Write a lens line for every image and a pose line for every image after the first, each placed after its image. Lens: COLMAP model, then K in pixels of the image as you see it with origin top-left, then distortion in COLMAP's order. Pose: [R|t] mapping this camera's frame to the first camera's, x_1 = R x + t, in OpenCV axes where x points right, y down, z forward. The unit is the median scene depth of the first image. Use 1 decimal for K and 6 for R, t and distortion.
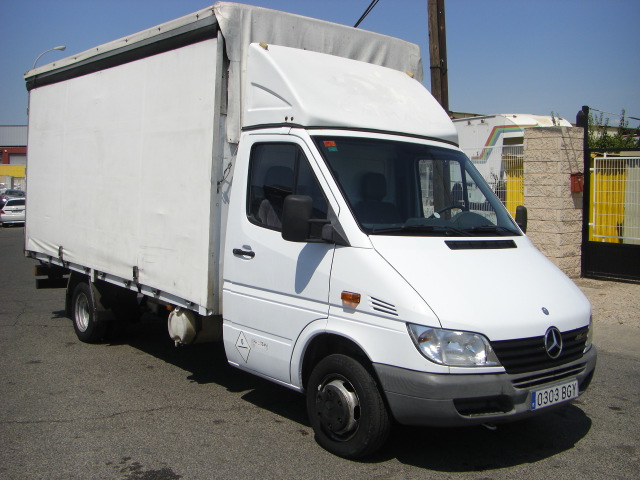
lens RADIAL K [[729.5, 0, 320.0], [0, 729.5, 240.0], [0, 0, 1]] dist [-0.245726, 0.314329]
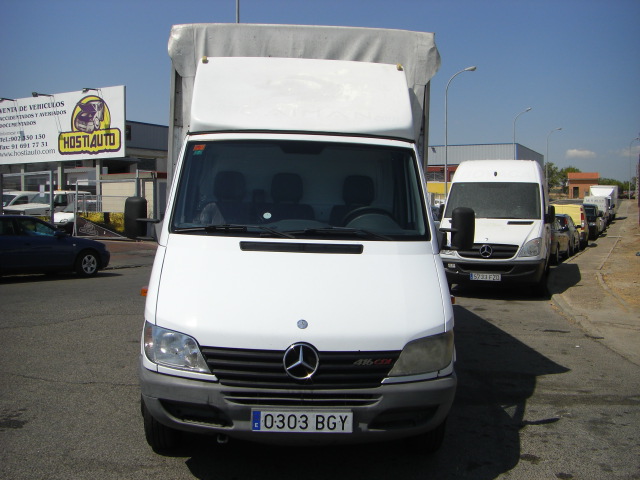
lens RADIAL K [[729.5, 0, 320.0], [0, 729.5, 240.0], [0, 0, 1]] dist [-0.245726, 0.314329]
pose [[0.809765, 0.018610, -0.586460, 0.693175], [-0.033119, 0.999353, -0.014018, 0.008051], [0.585819, 0.030774, 0.809857, 0.242011]]
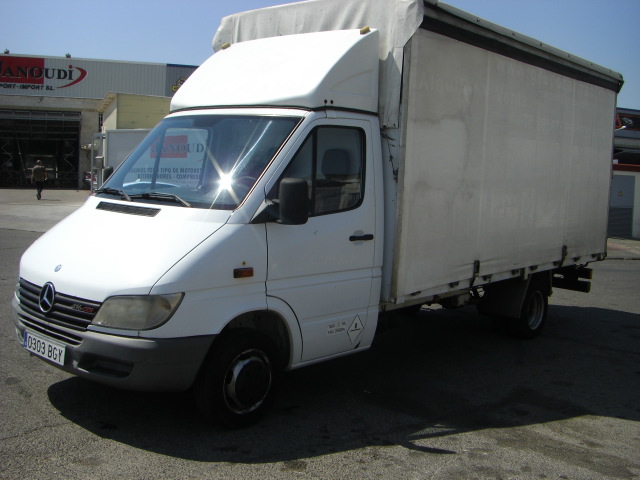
lens RADIAL K [[729.5, 0, 320.0], [0, 729.5, 240.0], [0, 0, 1]] dist [-0.245726, 0.314329]
pose [[0.165489, 0.067830, -0.983876, 1.141414], [-0.100949, 0.993557, 0.051518, -0.026954], [0.981031, 0.090795, 0.171271, 0.977768]]
